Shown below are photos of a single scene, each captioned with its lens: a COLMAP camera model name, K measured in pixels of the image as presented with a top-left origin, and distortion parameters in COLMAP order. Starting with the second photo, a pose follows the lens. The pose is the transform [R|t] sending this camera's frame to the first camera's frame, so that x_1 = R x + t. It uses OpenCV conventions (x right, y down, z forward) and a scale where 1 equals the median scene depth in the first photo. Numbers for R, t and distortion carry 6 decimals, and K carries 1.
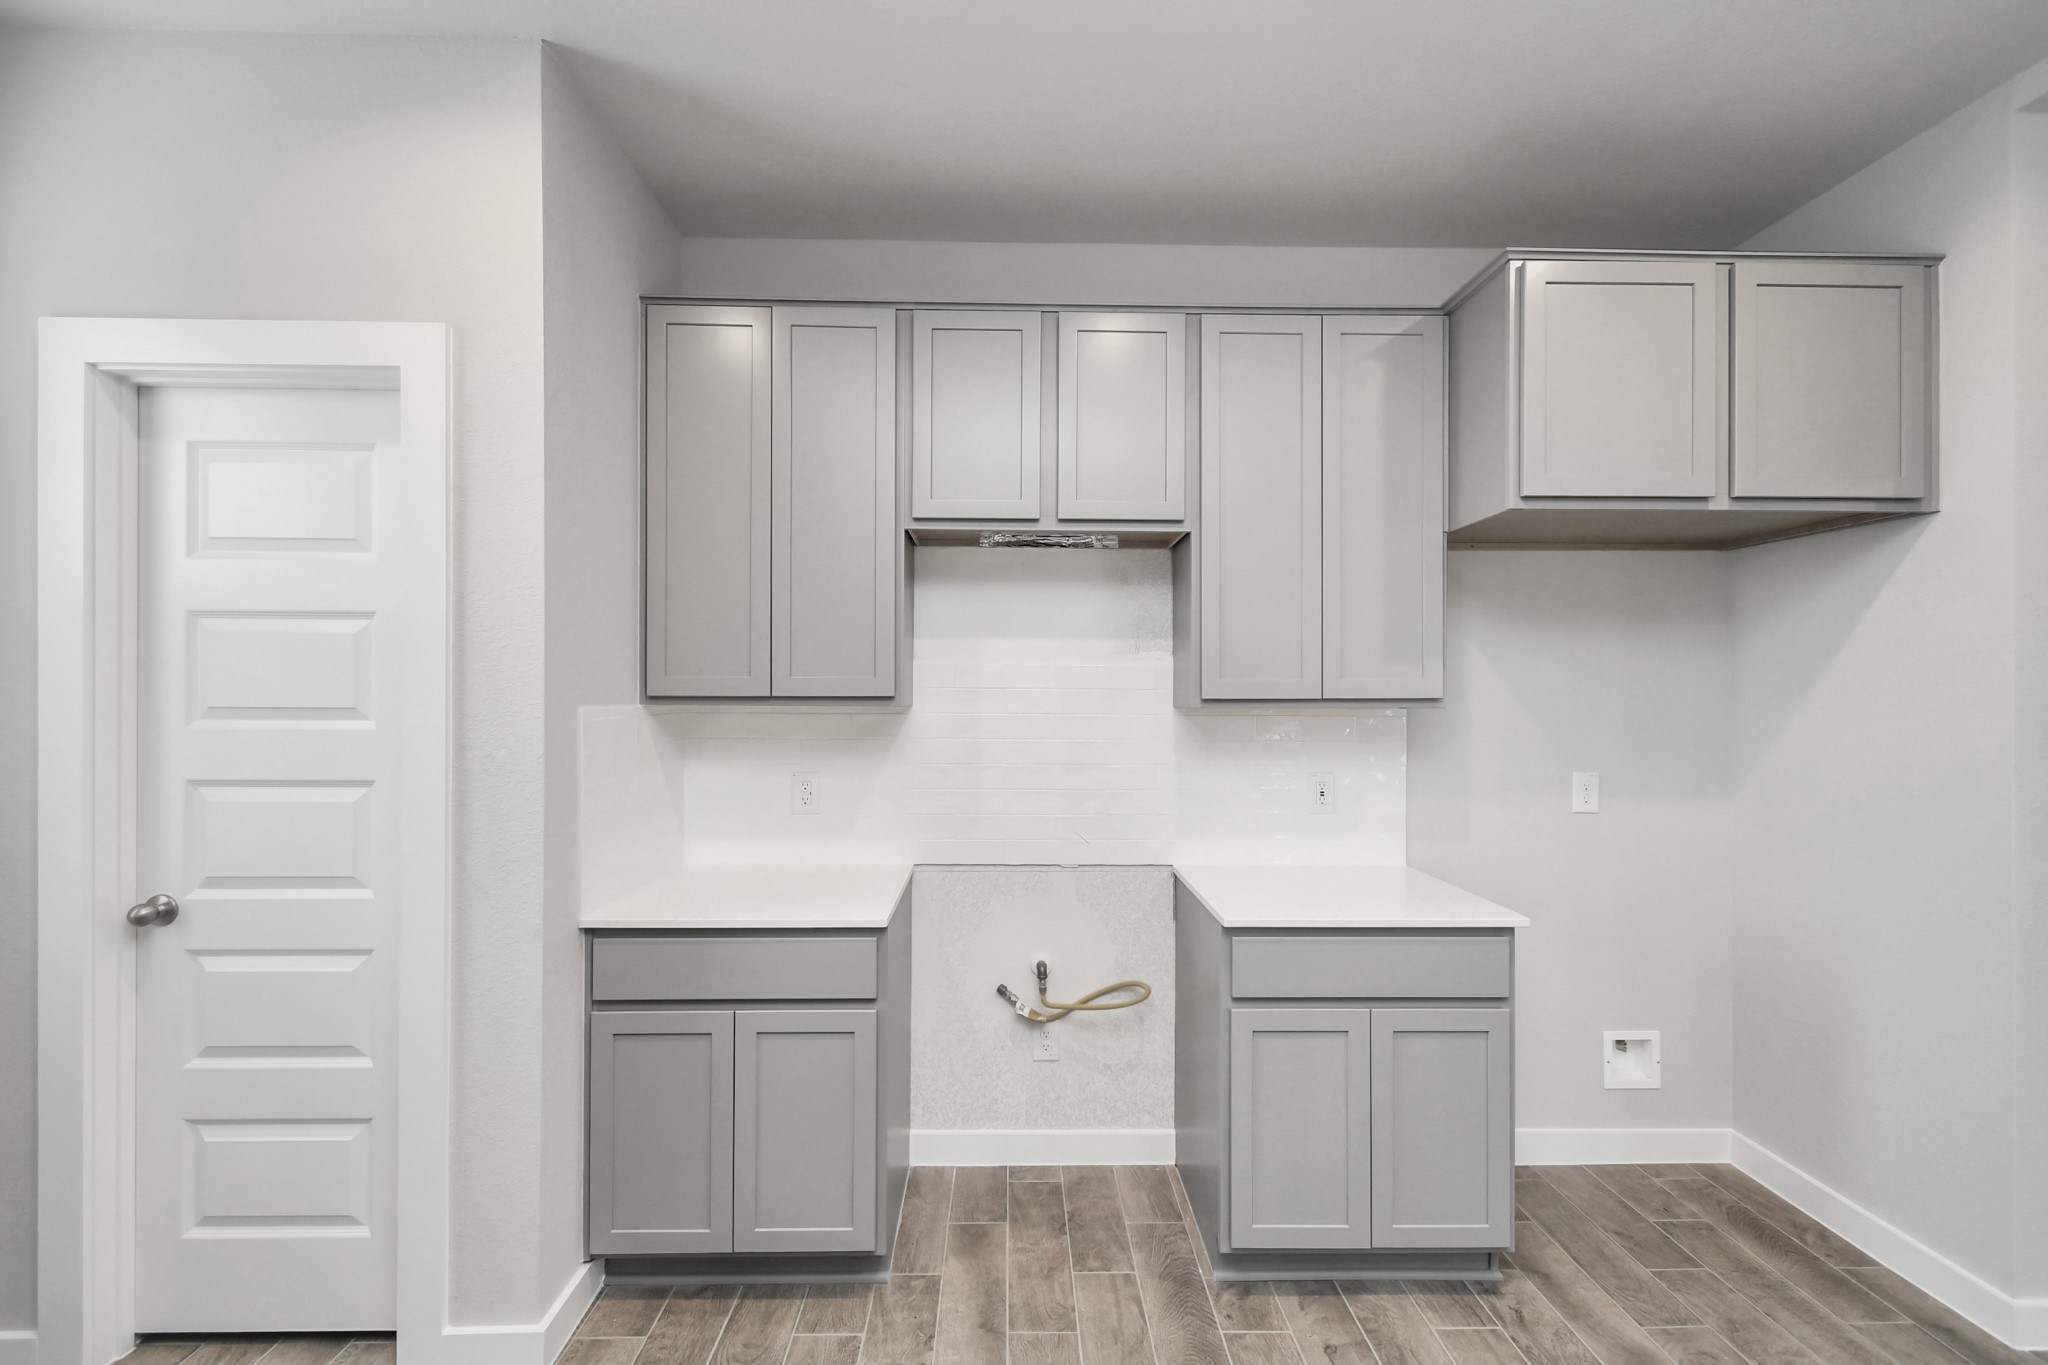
lens RADIAL K [[906.2, 0, 1023.3], [0, 906.2, 691.7], [0, 0, 1]] dist [0.001239, -0.000284]
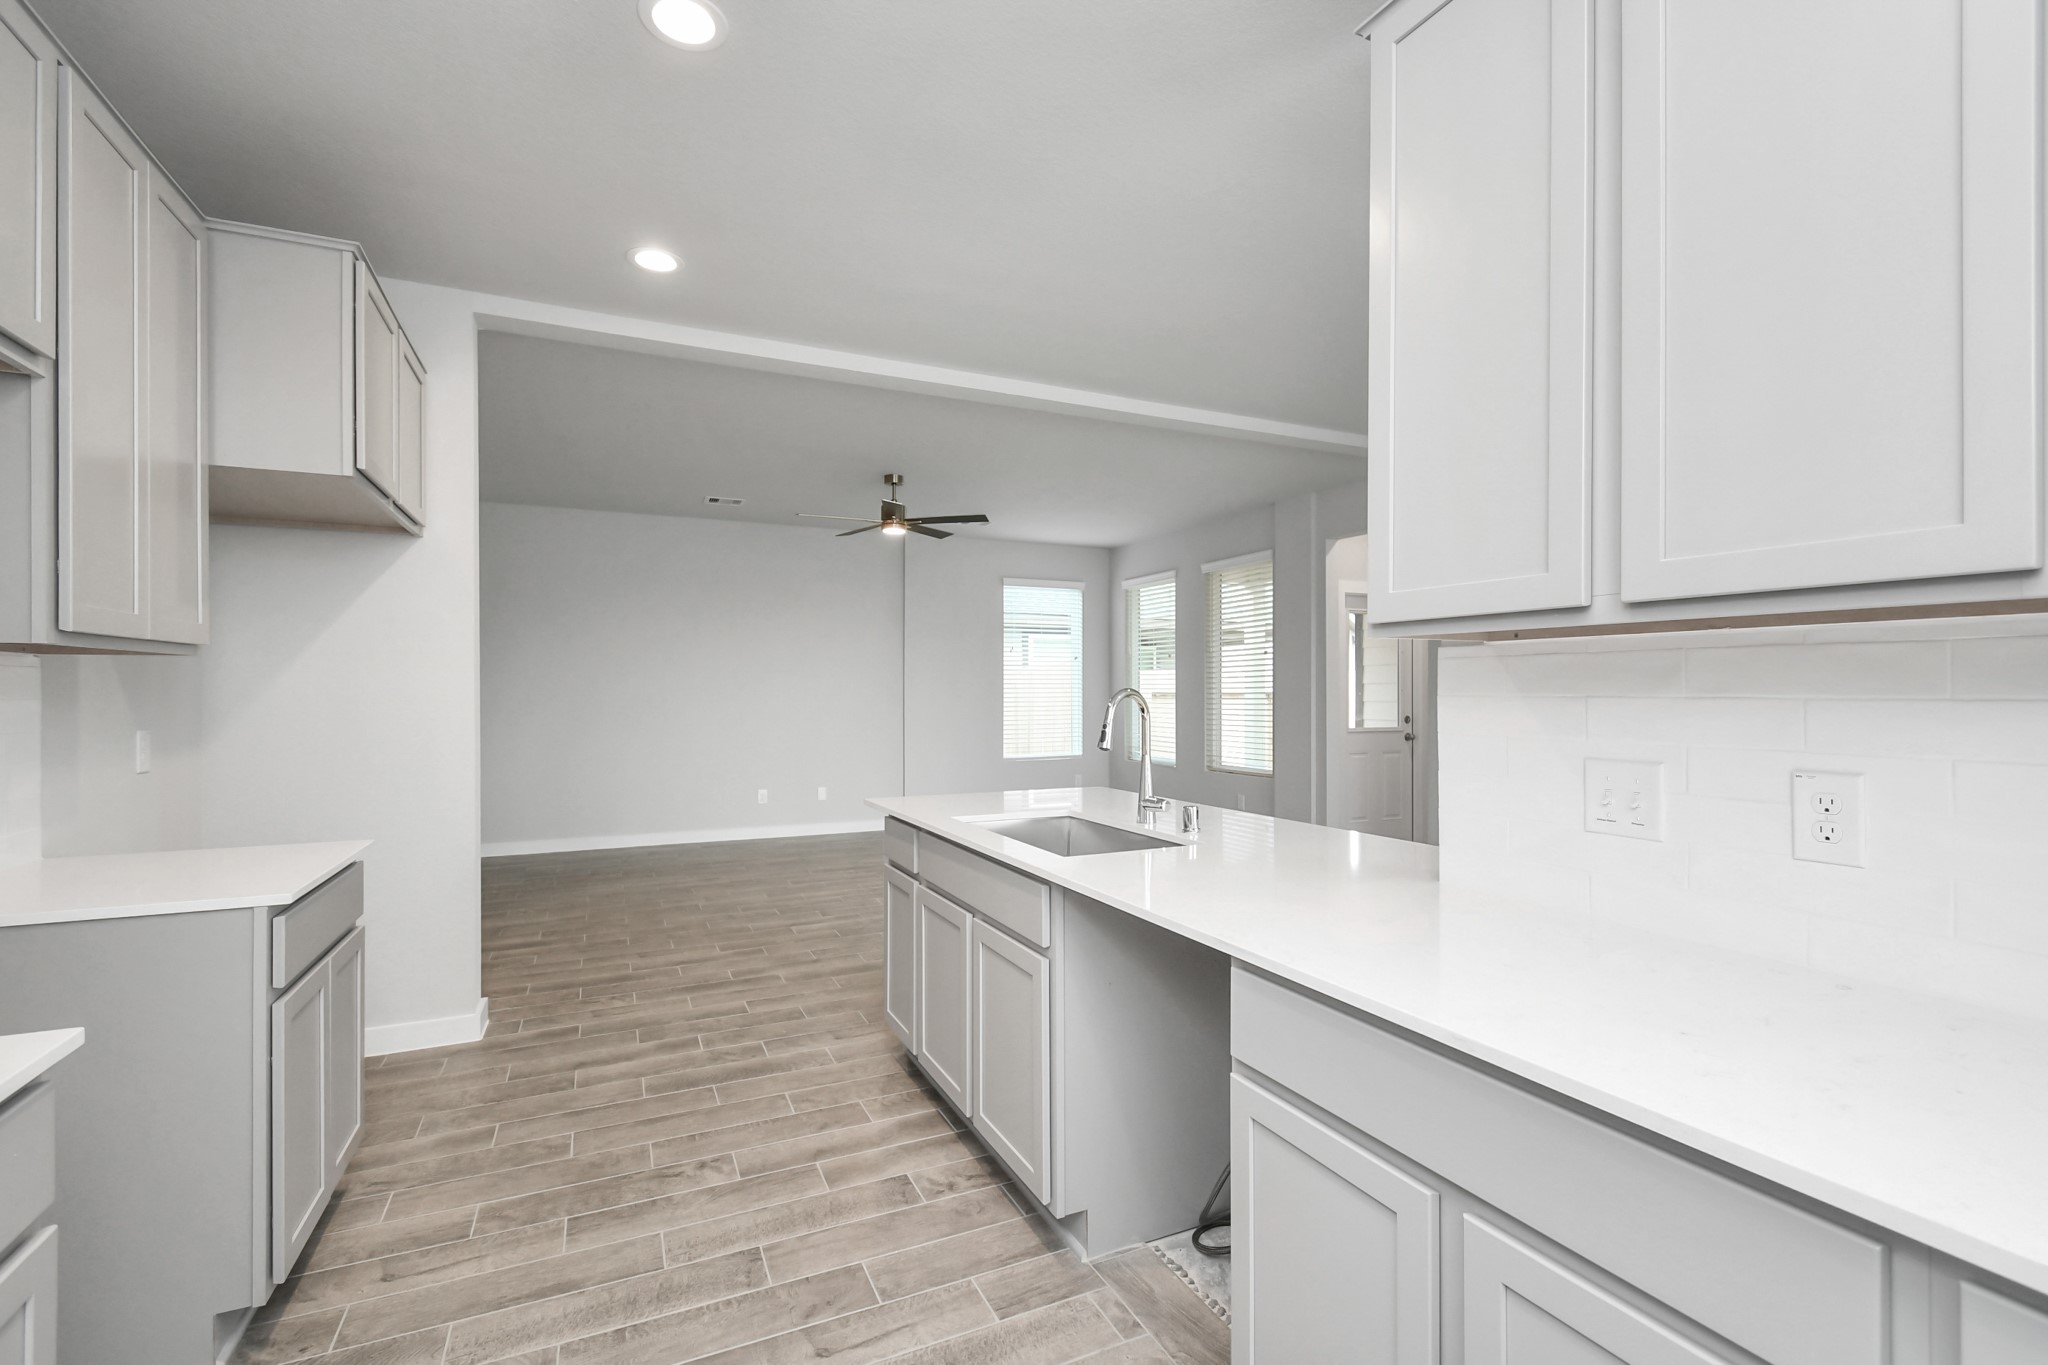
lens RADIAL K [[900.3, 0, 1023.9], [0, 900.3, 694.2], [0, 0, 1]] dist [0.004055, -0.001492]
pose [[-0.407781, -0.005383, 0.913064, -0.805380], [-0.002485, 0.999985, 0.004785, 0.056715], [-0.913076, -0.000318, -0.407788, 0.698259]]
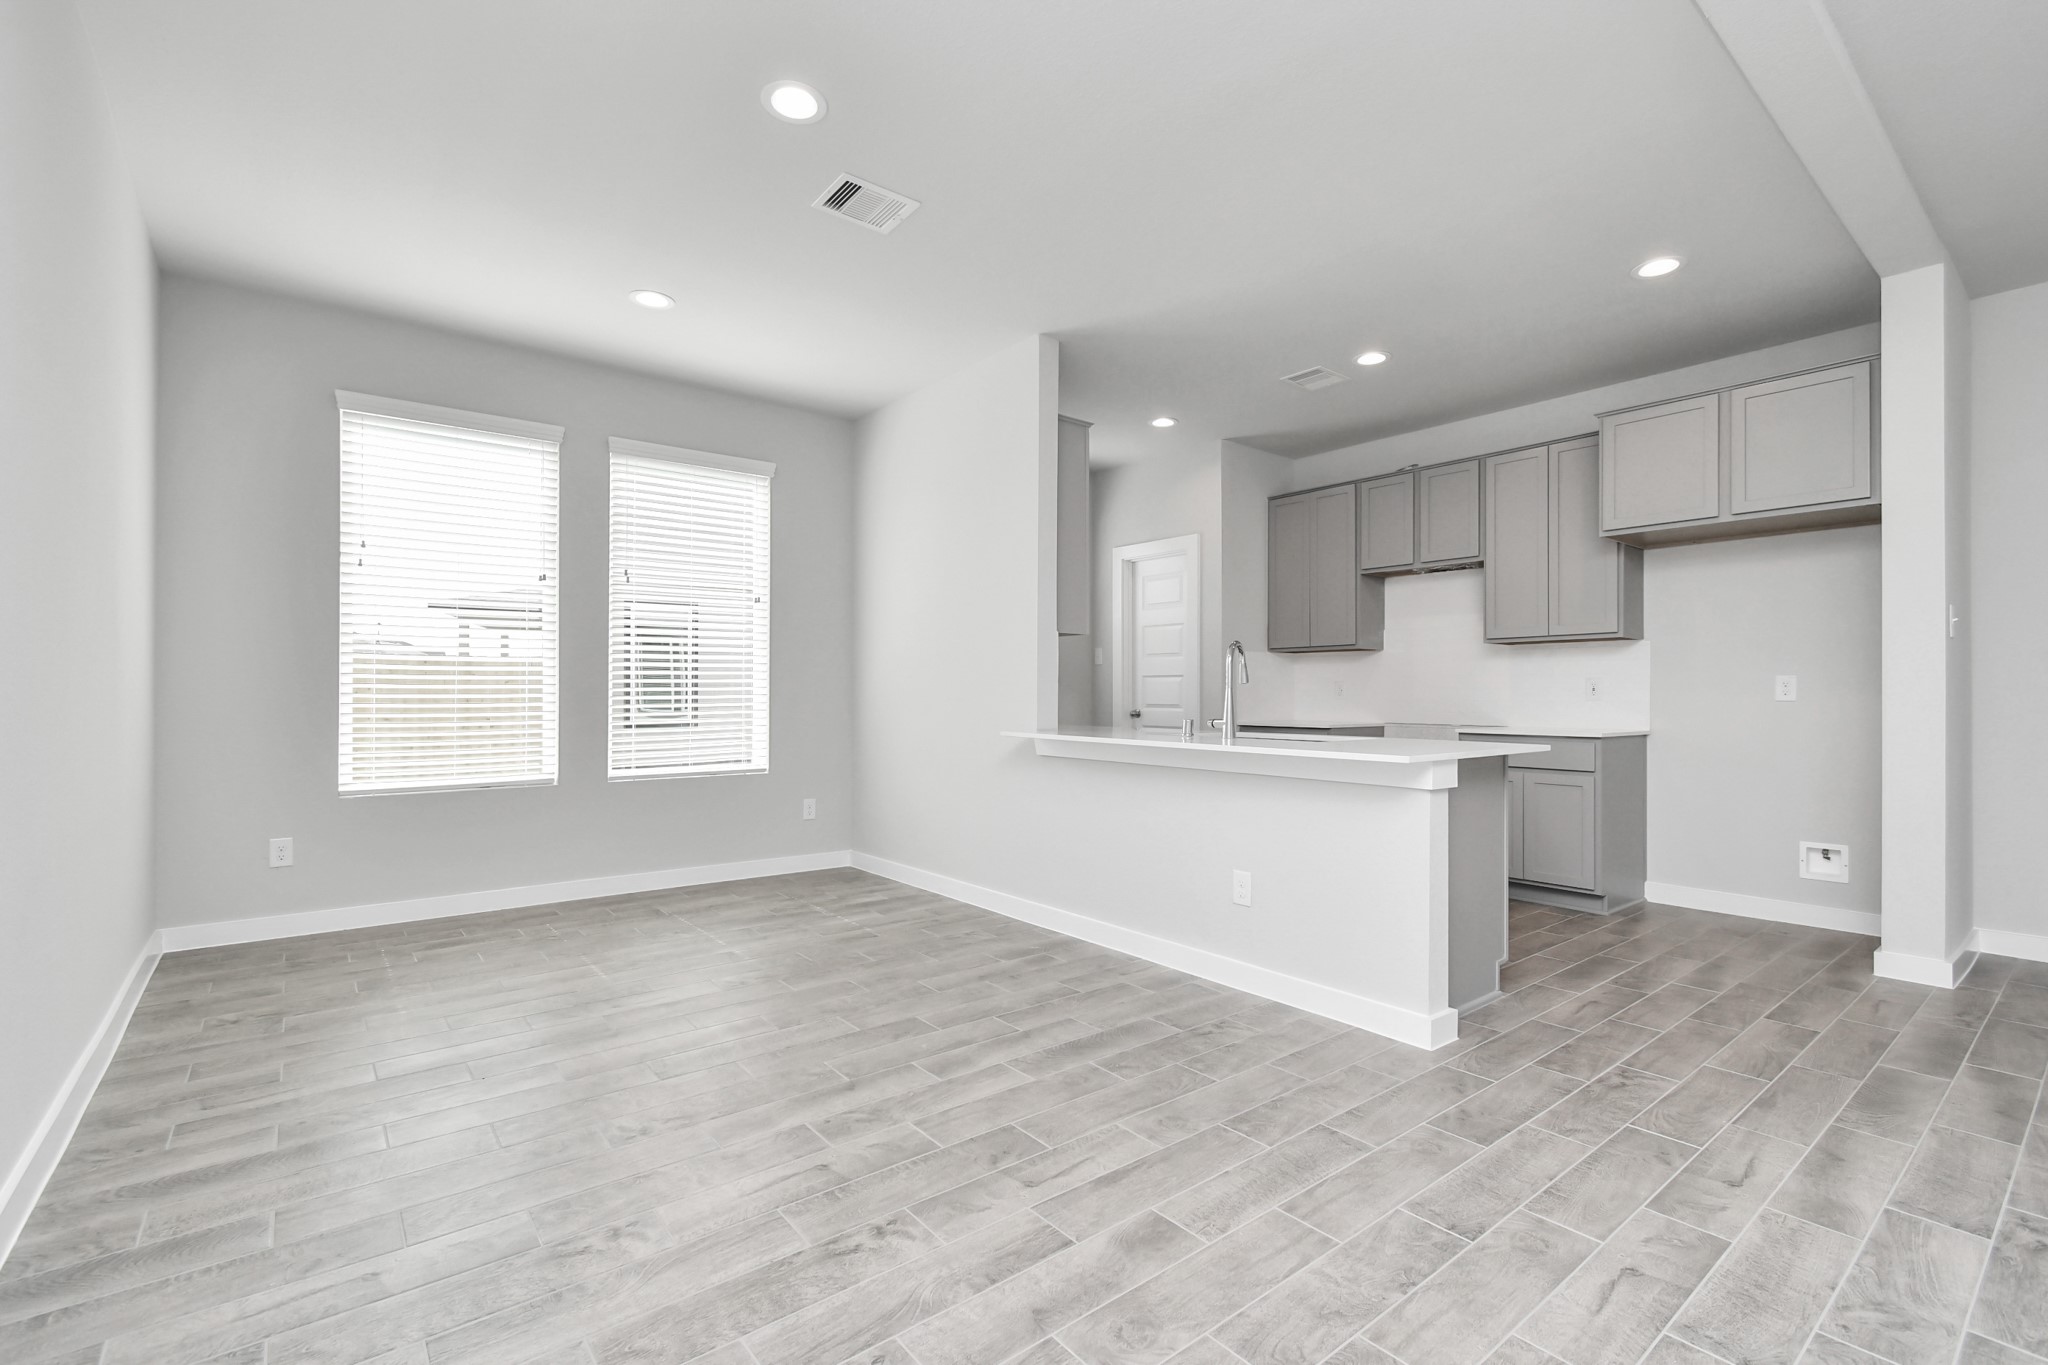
lens RADIAL K [[900.3, 0, 1023.9], [0, 900.3, 694.2], [0, 0, 1]] dist [0.004055, -0.001492]
pose [[0.608215, -0.004126, -0.793762, 1.374503], [0.001897, 0.999991, -0.003744, 0.162778], [0.793770, 0.000771, 0.608217, -1.300817]]
